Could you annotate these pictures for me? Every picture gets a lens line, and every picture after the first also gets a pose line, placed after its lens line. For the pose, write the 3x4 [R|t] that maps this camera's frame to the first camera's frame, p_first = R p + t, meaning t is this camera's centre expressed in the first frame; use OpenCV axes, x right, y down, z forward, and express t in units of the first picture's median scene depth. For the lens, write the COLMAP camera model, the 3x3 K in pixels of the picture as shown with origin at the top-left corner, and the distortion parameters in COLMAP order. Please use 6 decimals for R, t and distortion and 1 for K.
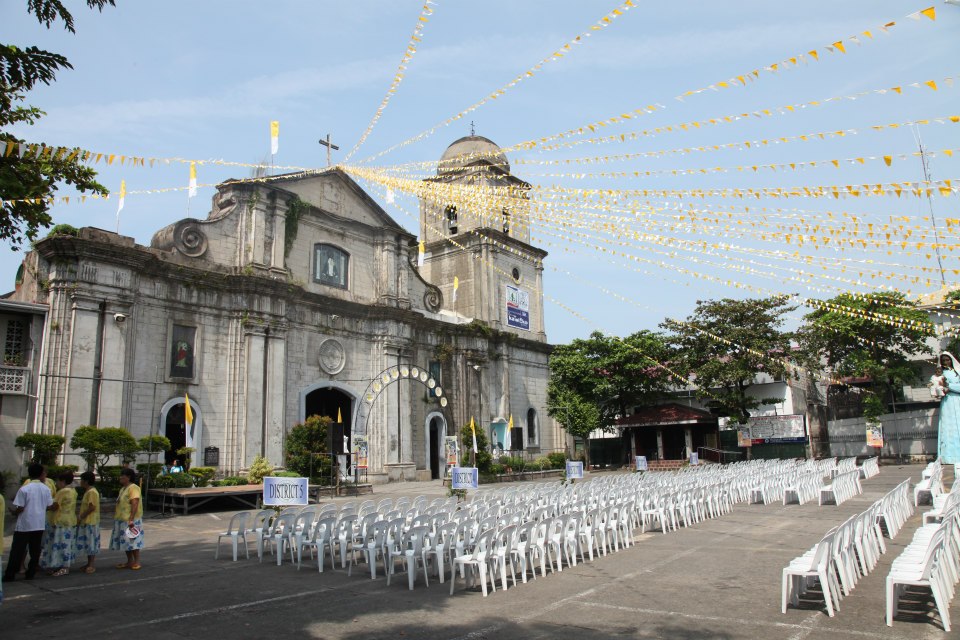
lens RADIAL K [[658.8, 0, 480.0], [0, 658.8, 320.0], [0, 0, 1]] dist [-0.124278, 0.070475]
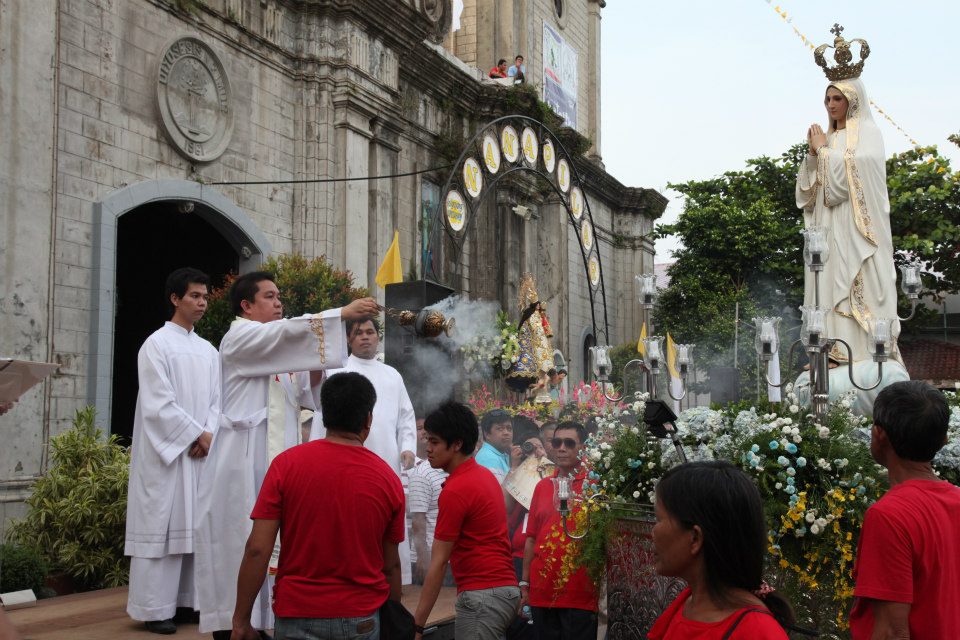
lens RADIAL K [[1169.2, 0, 480.0], [0, 1169.2, 320.0], [0, 0, 1]] dist [0.090552, 0.020046]
pose [[0.971108, 0.056372, 0.231886, -0.218063], [-0.077488, 0.993534, 0.082978, 0.099239], [-0.225710, -0.098549, 0.969197, 0.452784]]
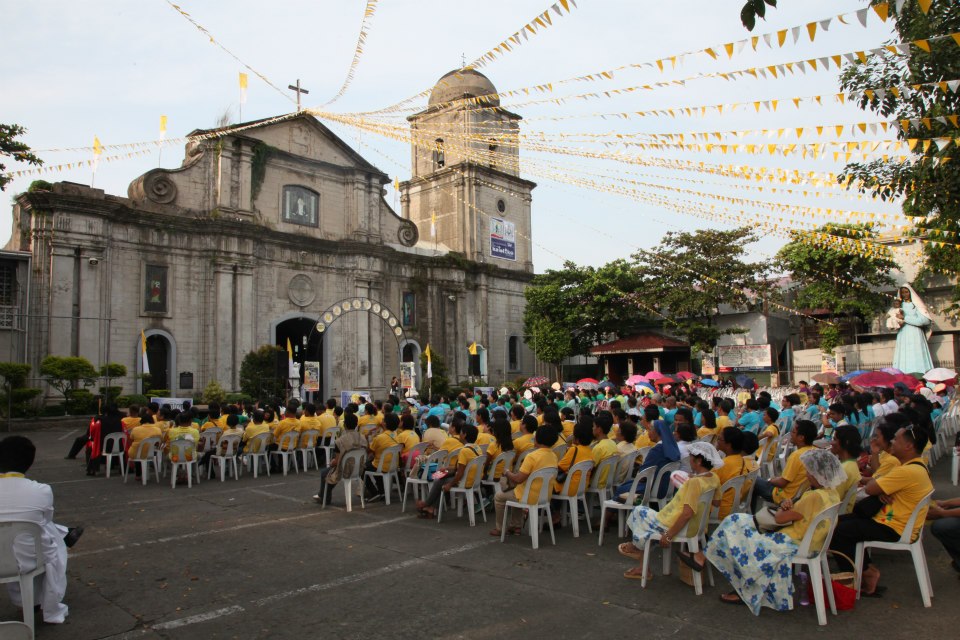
lens RADIAL K [[658.8, 0, 480.0], [0, 658.8, 320.0], [0, 0, 1]] dist [-0.124278, 0.070475]
pose [[0.996367, -0.001318, -0.085156, 0.161275], [0.011118, 0.993337, 0.114713, -0.015747], [0.084438, -0.115243, 0.989742, -0.058164]]
